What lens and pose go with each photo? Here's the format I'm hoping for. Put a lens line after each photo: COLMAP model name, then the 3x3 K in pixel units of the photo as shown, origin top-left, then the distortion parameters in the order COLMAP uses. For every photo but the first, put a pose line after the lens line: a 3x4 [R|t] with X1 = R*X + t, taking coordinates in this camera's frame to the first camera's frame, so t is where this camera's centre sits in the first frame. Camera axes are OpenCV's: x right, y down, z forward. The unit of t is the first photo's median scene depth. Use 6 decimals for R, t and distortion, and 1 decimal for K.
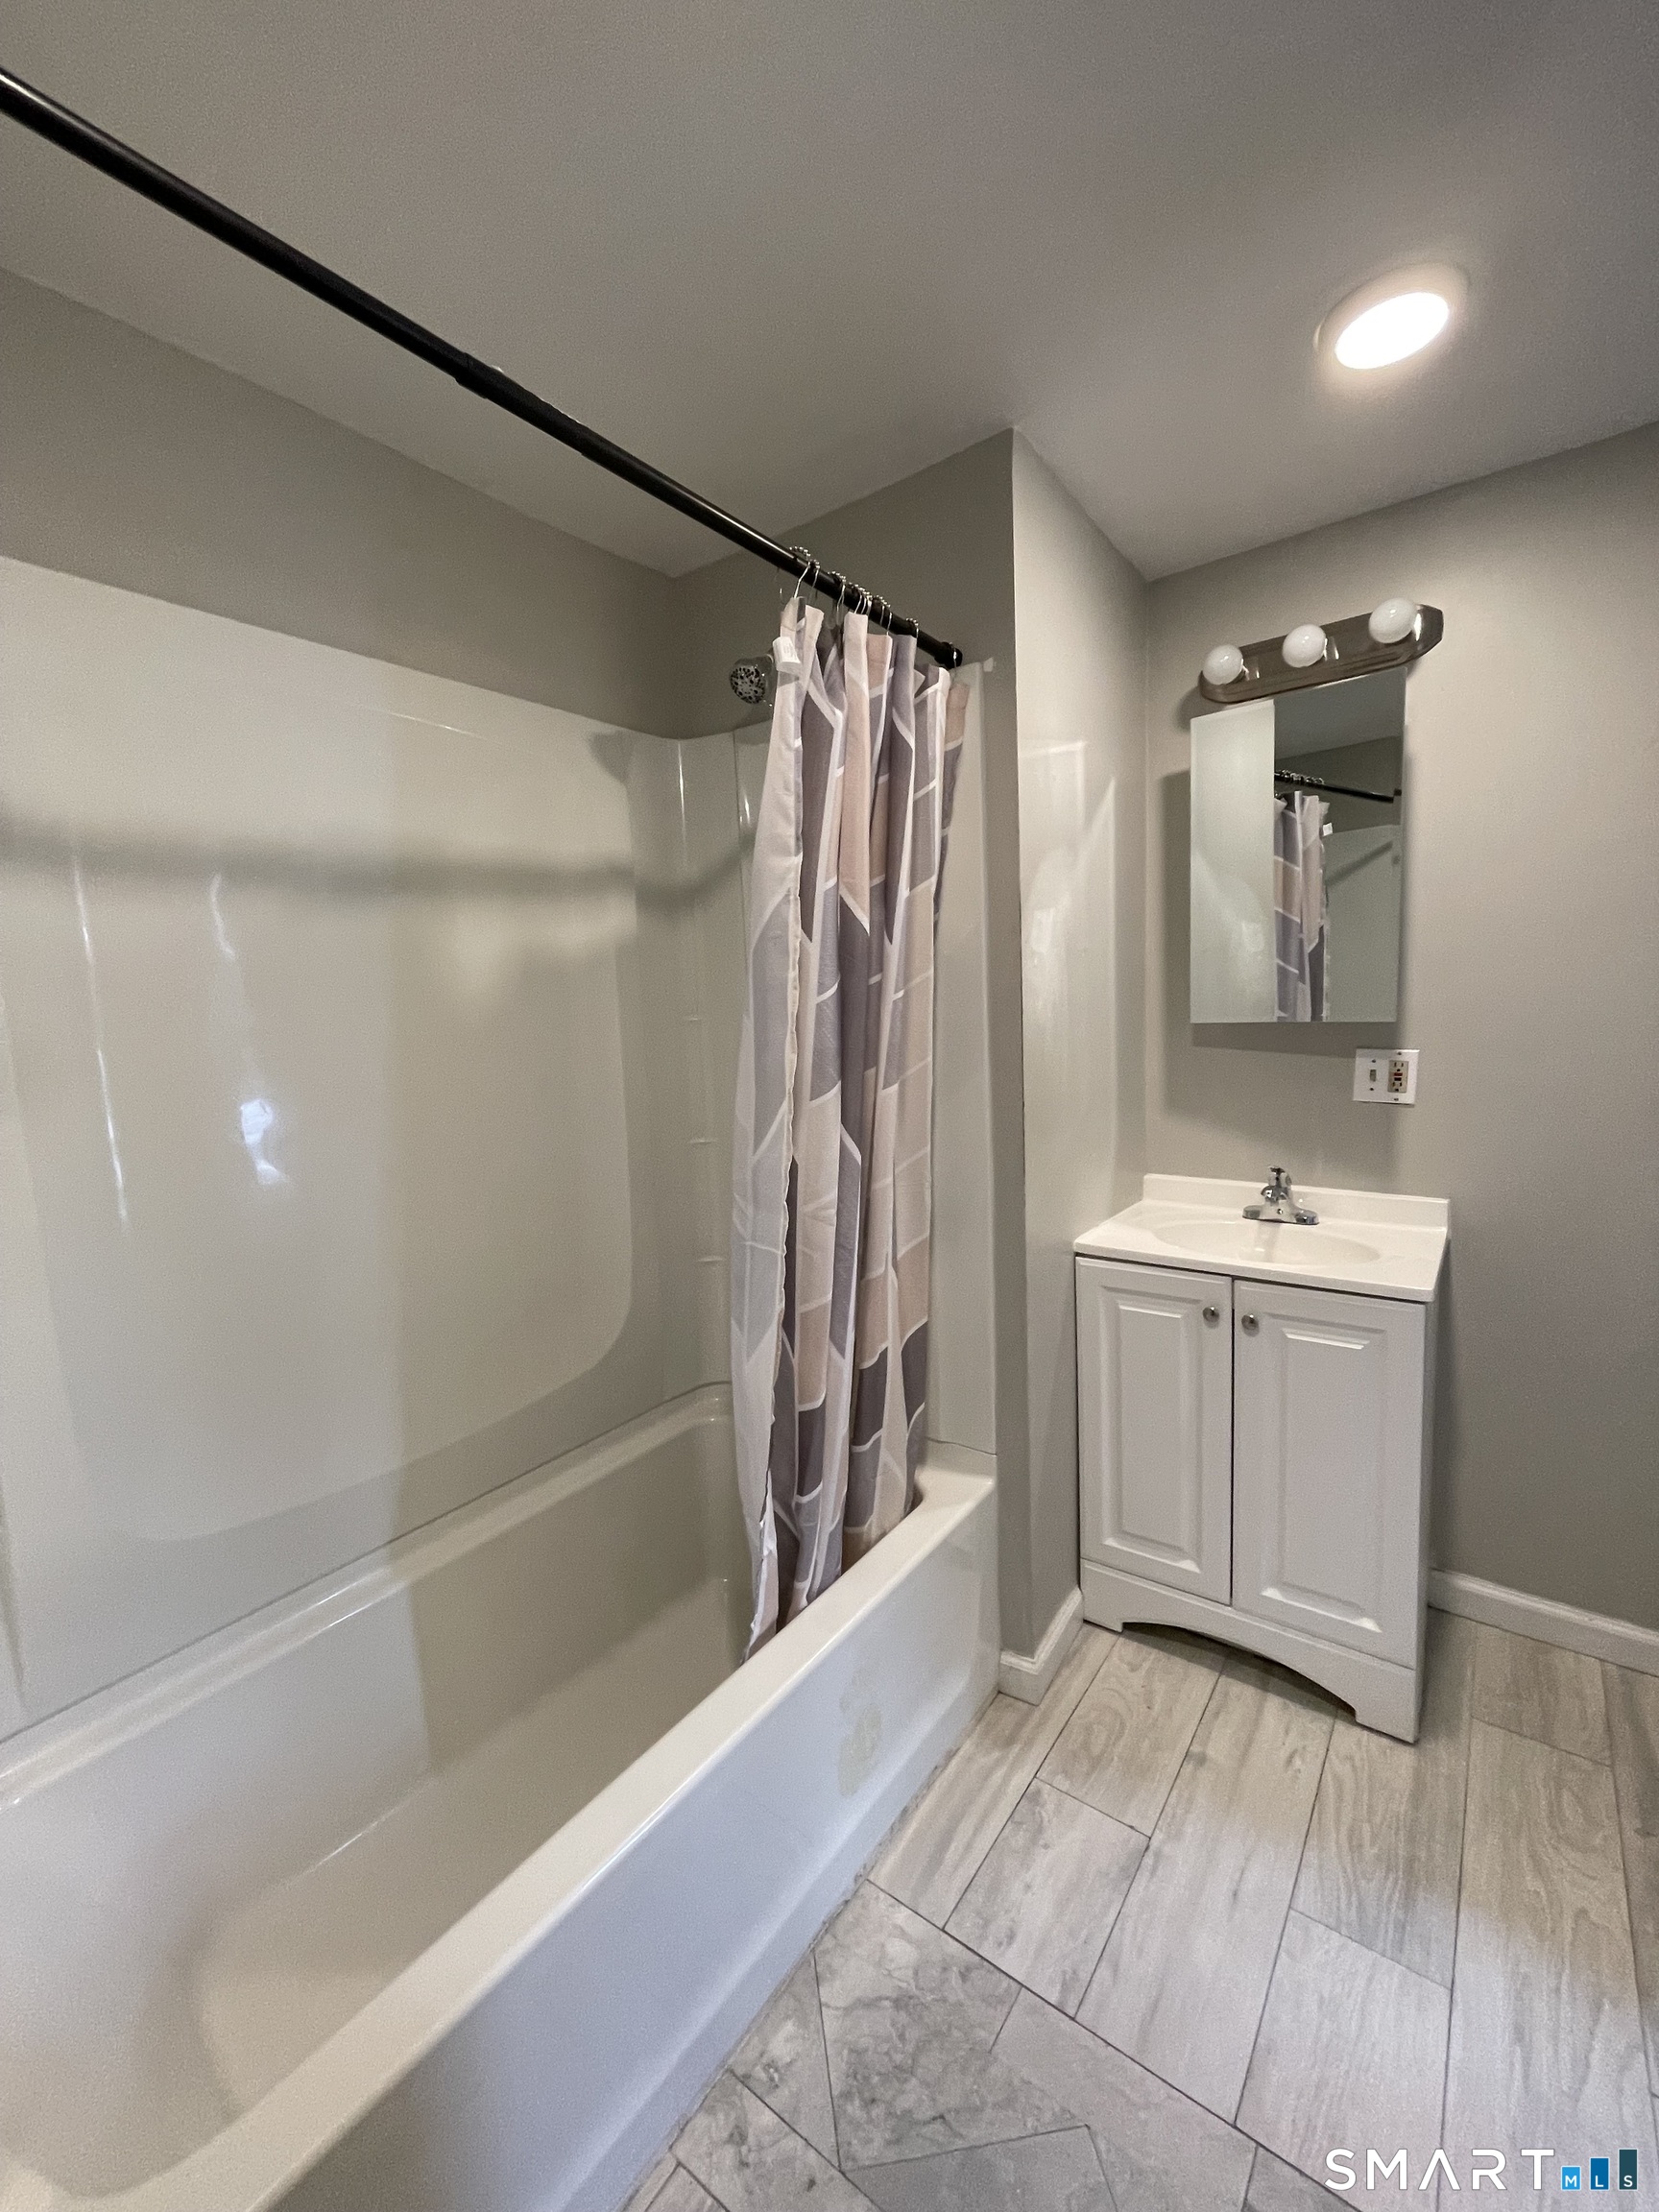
lens RADIAL K [[903.7, 0, 816.0], [0, 903.7, 1101.9], [0, 0, 1]] dist [-0.005443, 0.000284]
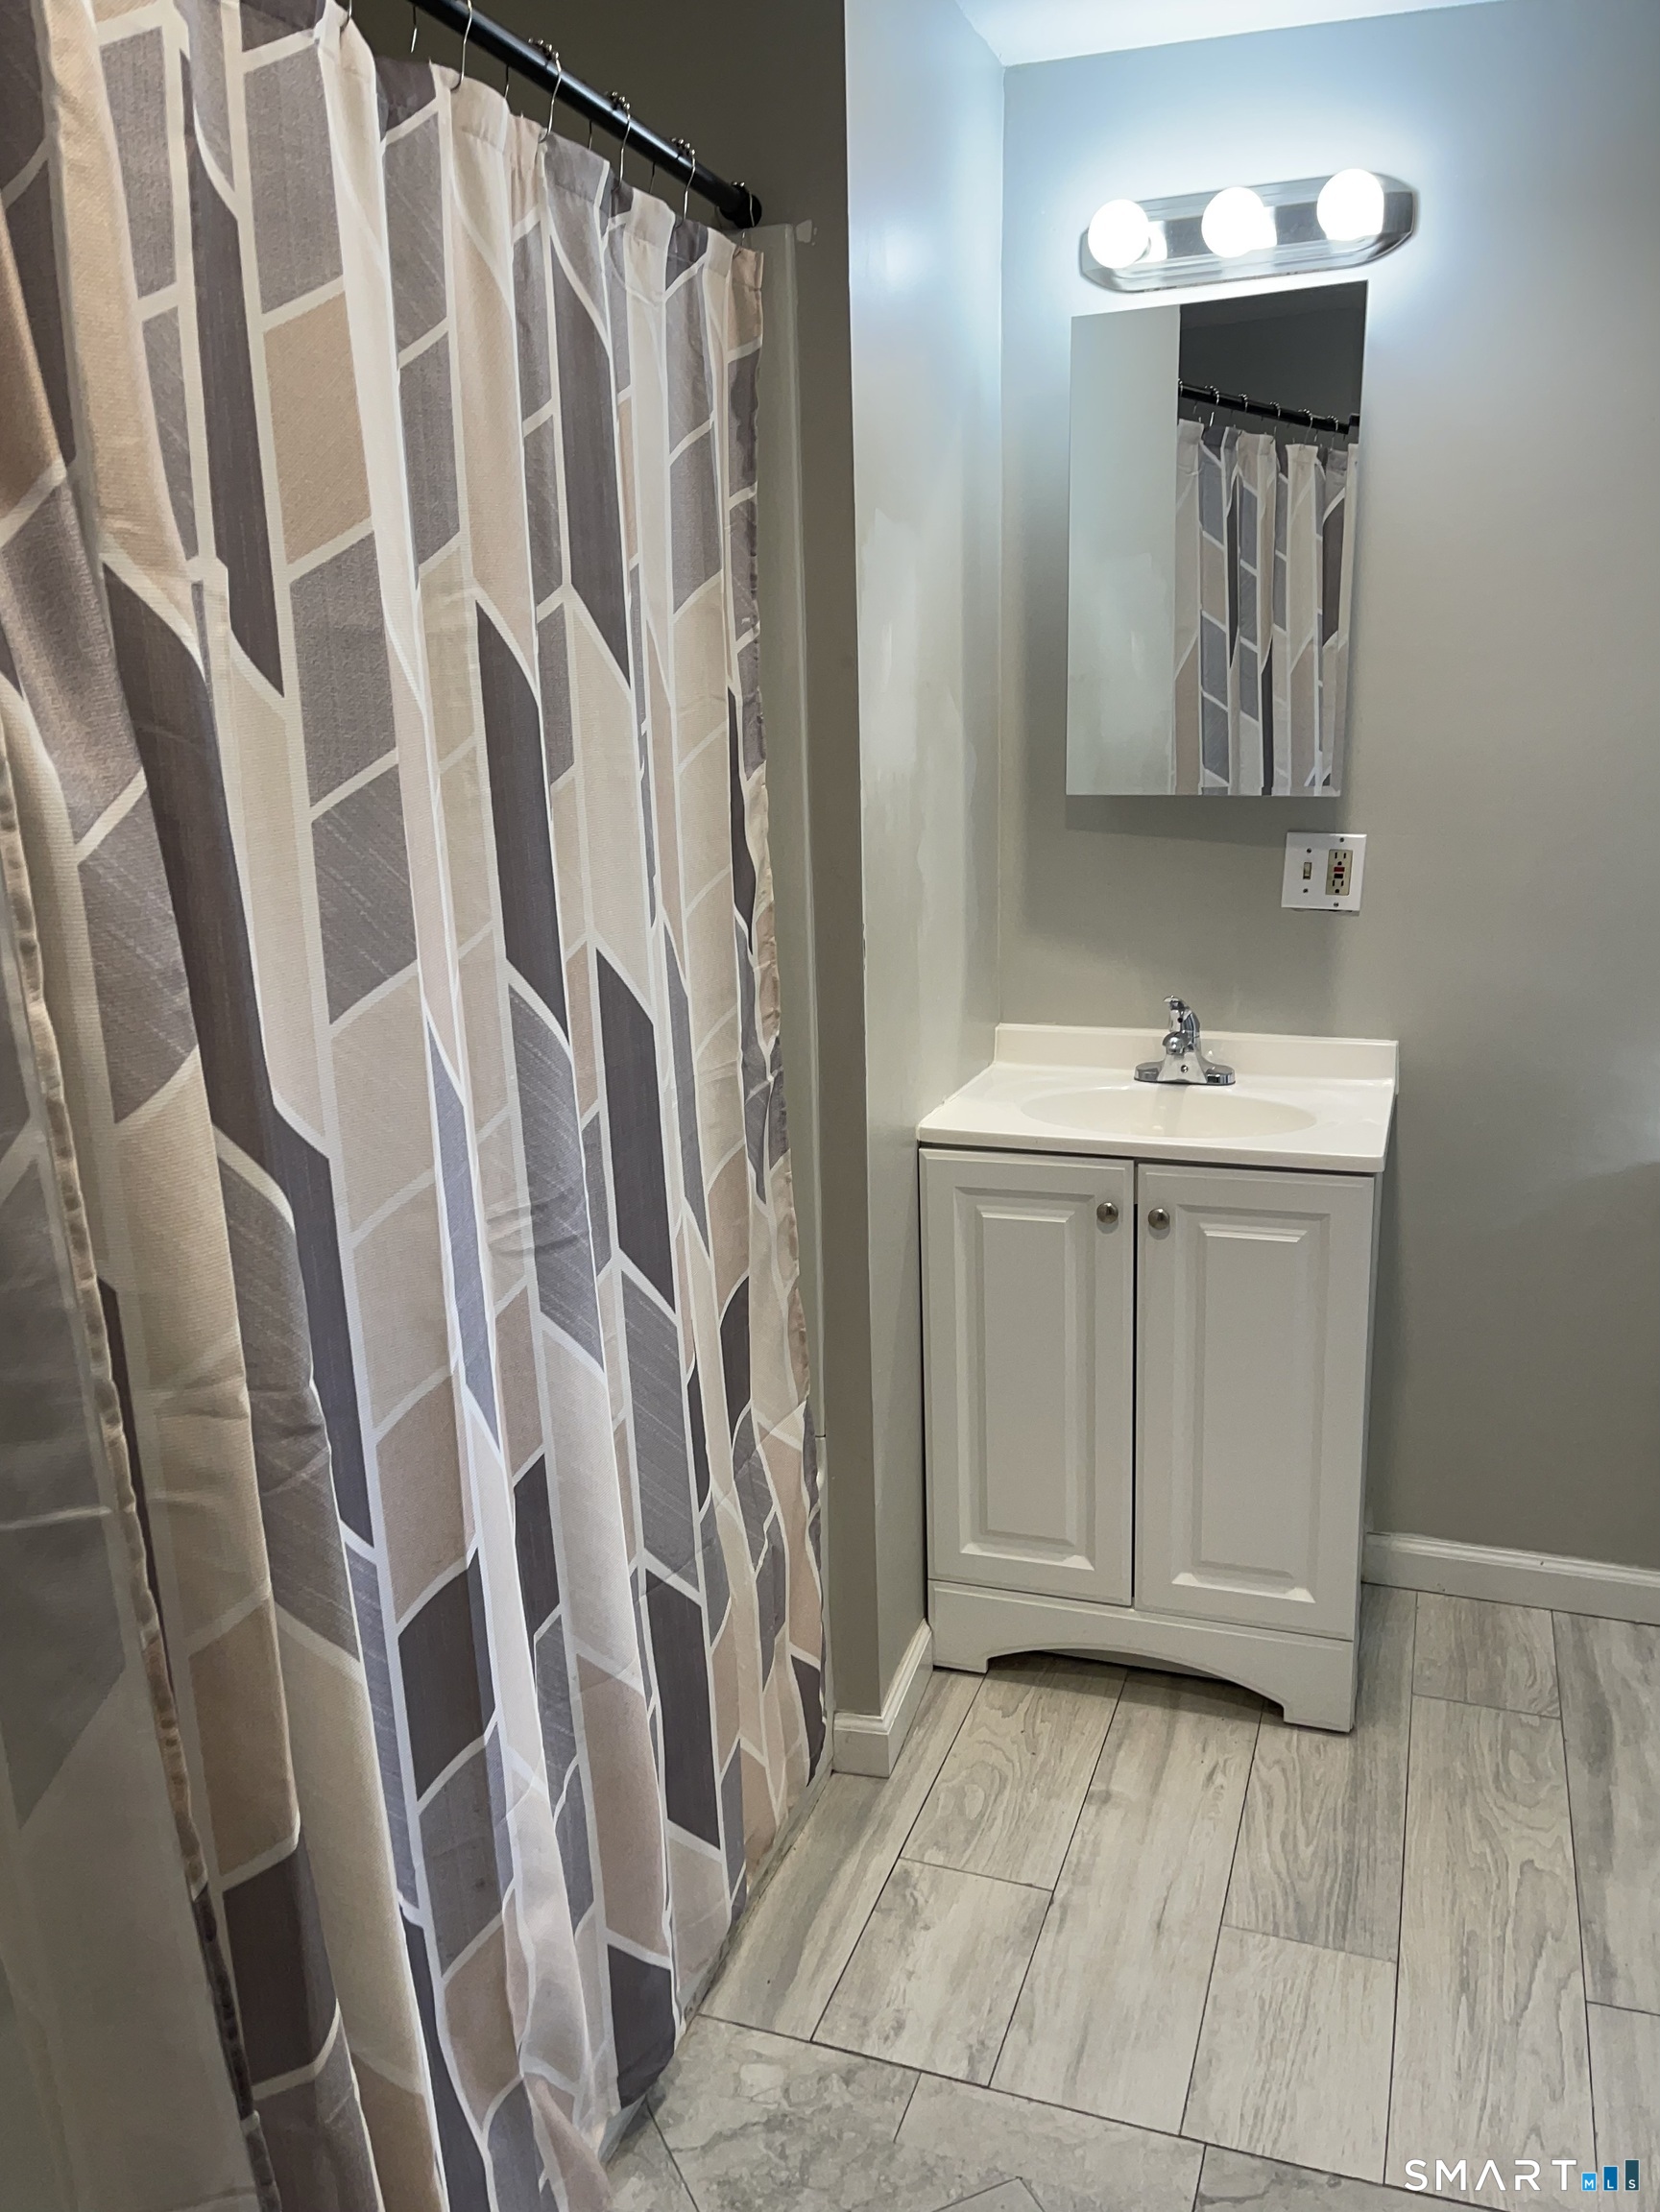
lens RADIAL K [[1726.4, 0, 823.2], [0, 1726.4, 1114.4], [0, 0, 1]] dist [0.034067, -0.037056]
pose [[0.952017, -0.053882, 0.301265, -0.194767], [0.018113, 0.992574, 0.120287, -0.011616], [-0.305509, -0.109059, 0.945923, -0.226777]]
